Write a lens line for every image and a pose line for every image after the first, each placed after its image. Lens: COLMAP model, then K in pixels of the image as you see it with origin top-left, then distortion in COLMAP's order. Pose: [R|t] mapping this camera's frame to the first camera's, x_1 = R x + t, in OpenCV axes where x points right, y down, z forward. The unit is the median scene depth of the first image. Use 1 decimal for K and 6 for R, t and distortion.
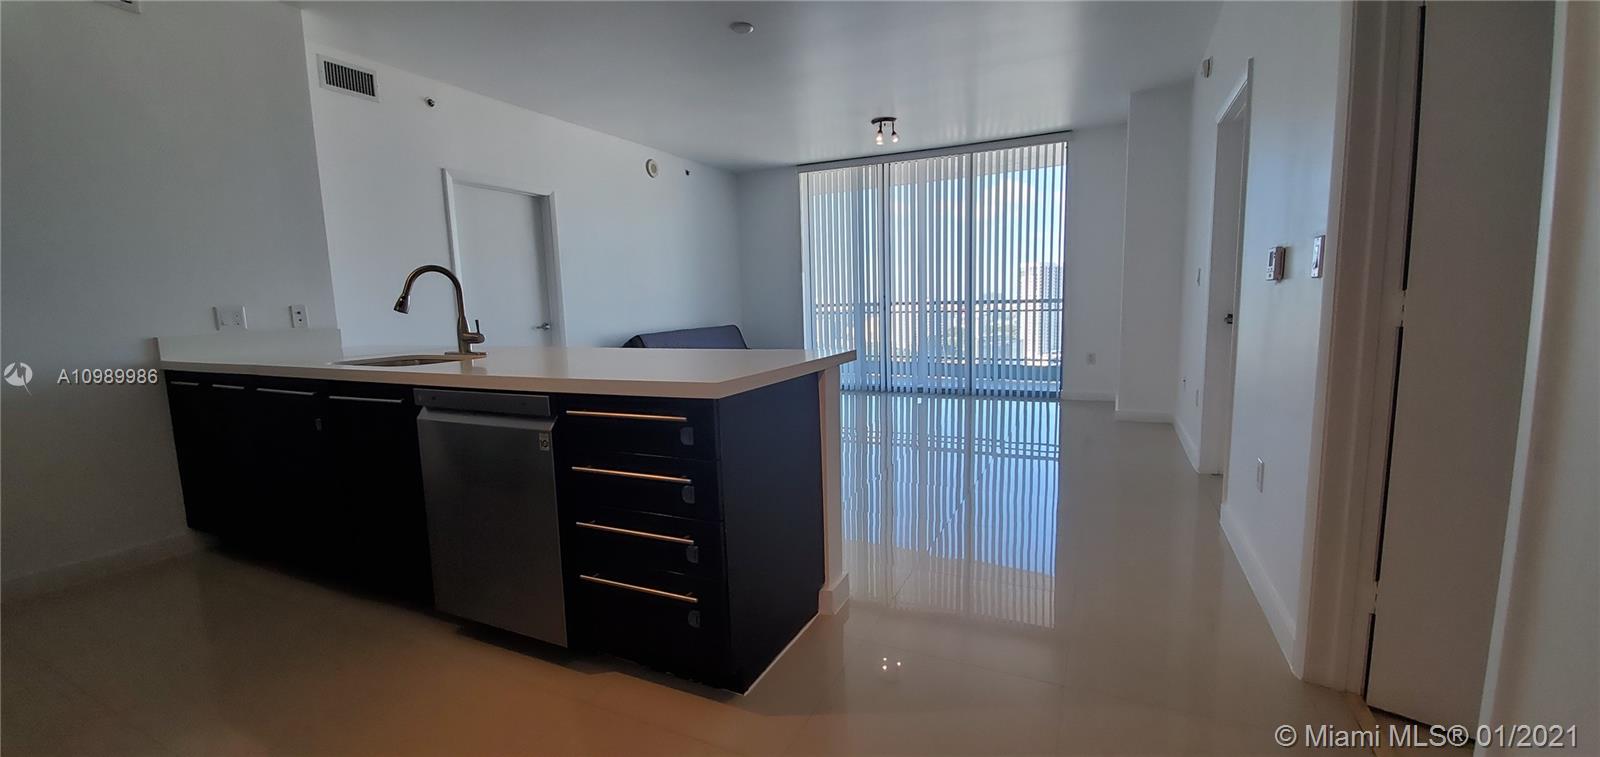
lens RADIAL K [[628.2, 0, 800.0], [0, 628.2, 378.5], [0, 0, 1]] dist [-0.002024, -0.000104]
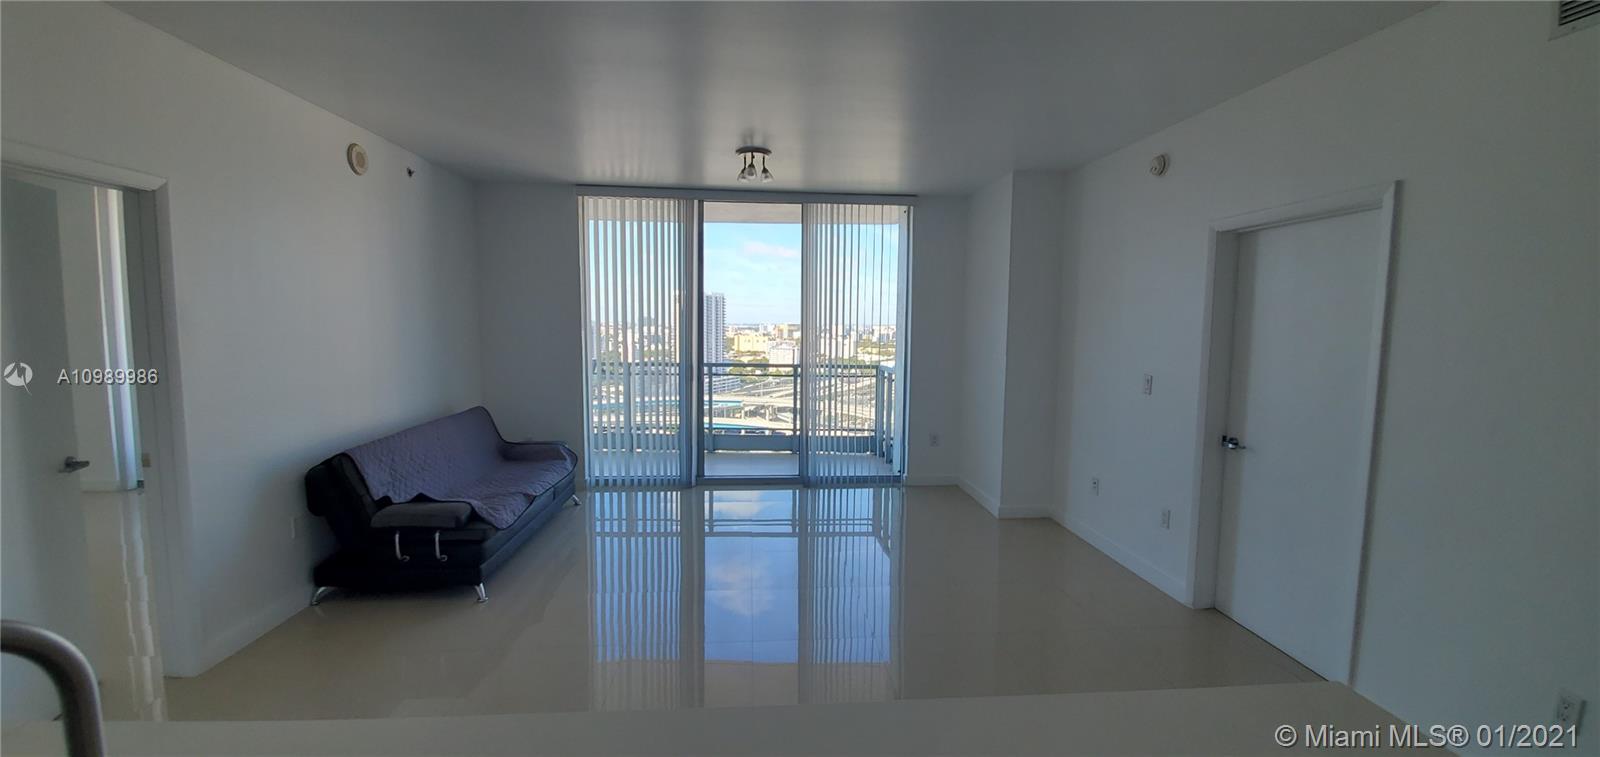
lens RADIAL K [[640.6, 0, 802.4], [0, 640.6, 379.7], [0, 0, 1]] dist [0.029140, -0.016947]
pose [[0.866756, -0.008140, 0.498666, -0.160438], [0.028526, 0.999039, -0.033273, -0.085985], [-0.497916, 0.043064, 0.866155, 0.246600]]
